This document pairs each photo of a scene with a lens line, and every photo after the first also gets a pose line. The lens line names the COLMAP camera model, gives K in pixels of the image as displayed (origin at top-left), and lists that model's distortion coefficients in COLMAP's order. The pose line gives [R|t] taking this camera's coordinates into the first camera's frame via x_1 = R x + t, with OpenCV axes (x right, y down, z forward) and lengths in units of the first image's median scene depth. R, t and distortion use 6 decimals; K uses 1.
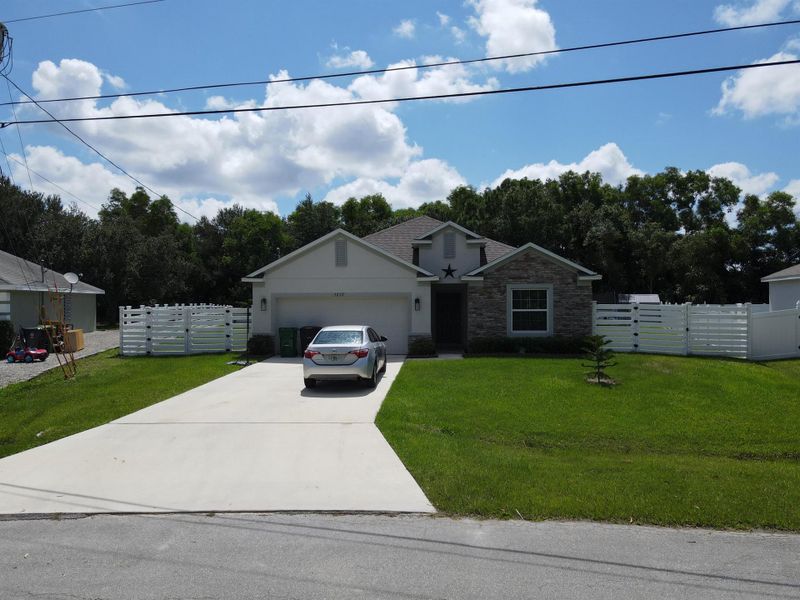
lens RADIAL K [[588.6, 0, 408.5], [0, 588.6, 303.5], [0, 0, 1]] dist [-0.010073, 0.095787]
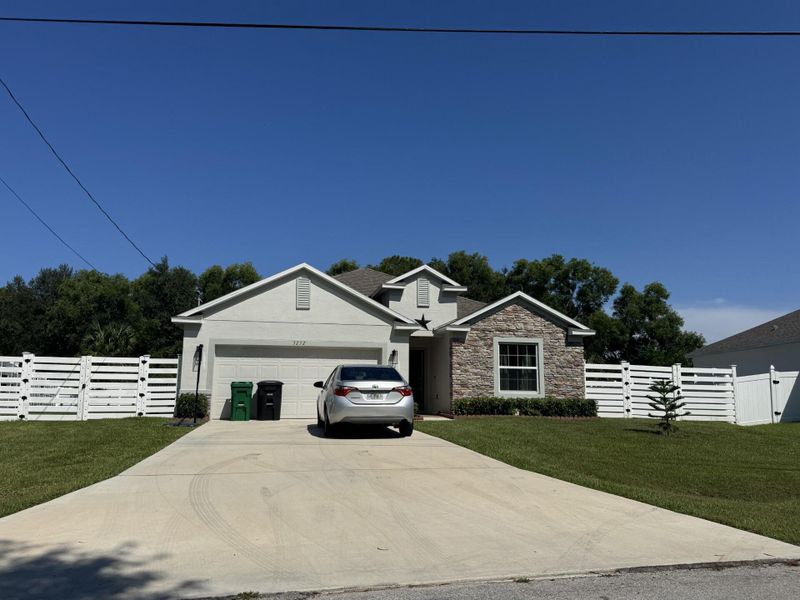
lens RADIAL K [[623.1, 0, 400.0], [0, 623.1, 300.0], [0, 0, 1]] dist [0.150899, -0.241037]
pose [[0.966866, 0.051768, 0.249981, -0.200852], [-0.010951, 0.986732, -0.161988, 0.064237], [-0.255050, 0.153883, 0.954604, 0.129845]]
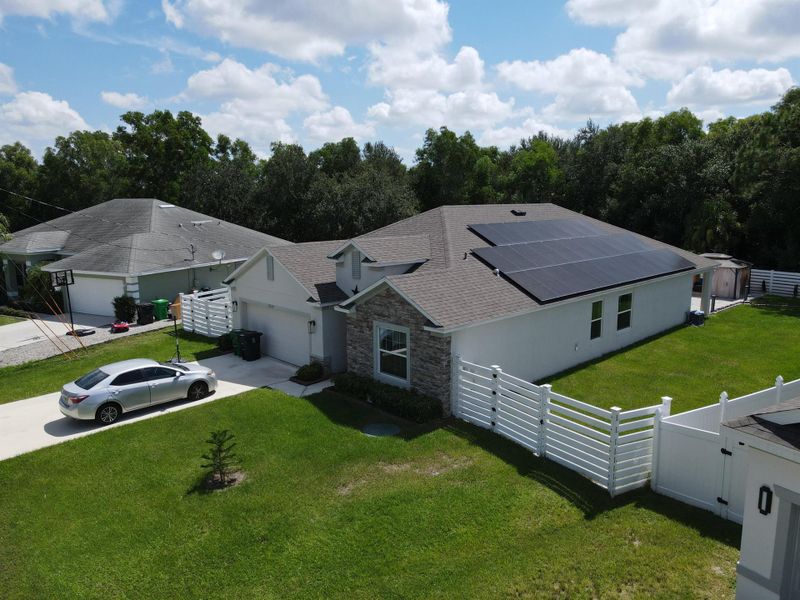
lens RADIAL K [[588.6, 0, 408.5], [0, 588.6, 303.5], [0, 0, 1]] dist [-0.010073, 0.095787]
pose [[0.738677, 0.122642, -0.662808, 0.770428], [-0.004249, 0.984136, 0.177363, -0.209448], [0.674046, -0.128197, 0.727480, 0.386513]]
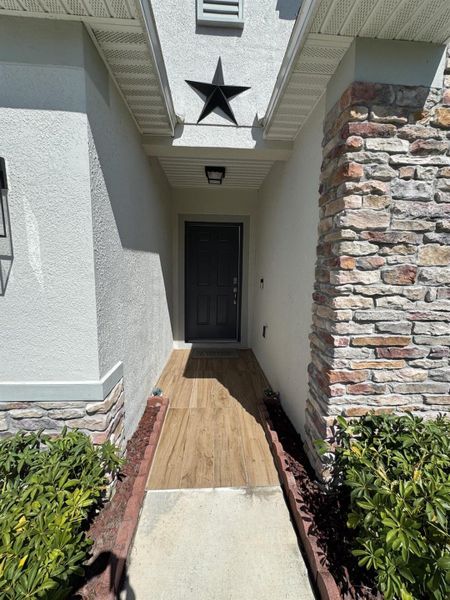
lens RADIAL K [[240.4, 0, 225.0], [0, 240.4, 300.0], [0, 0, 1]] dist [-0.001889, -0.000496]
pose [[0.993743, 0.007091, 0.111470, 0.063575], [-0.019976, 0.993175, 0.114907, 0.018193], [-0.109894, -0.116415, 0.987102, 0.919814]]
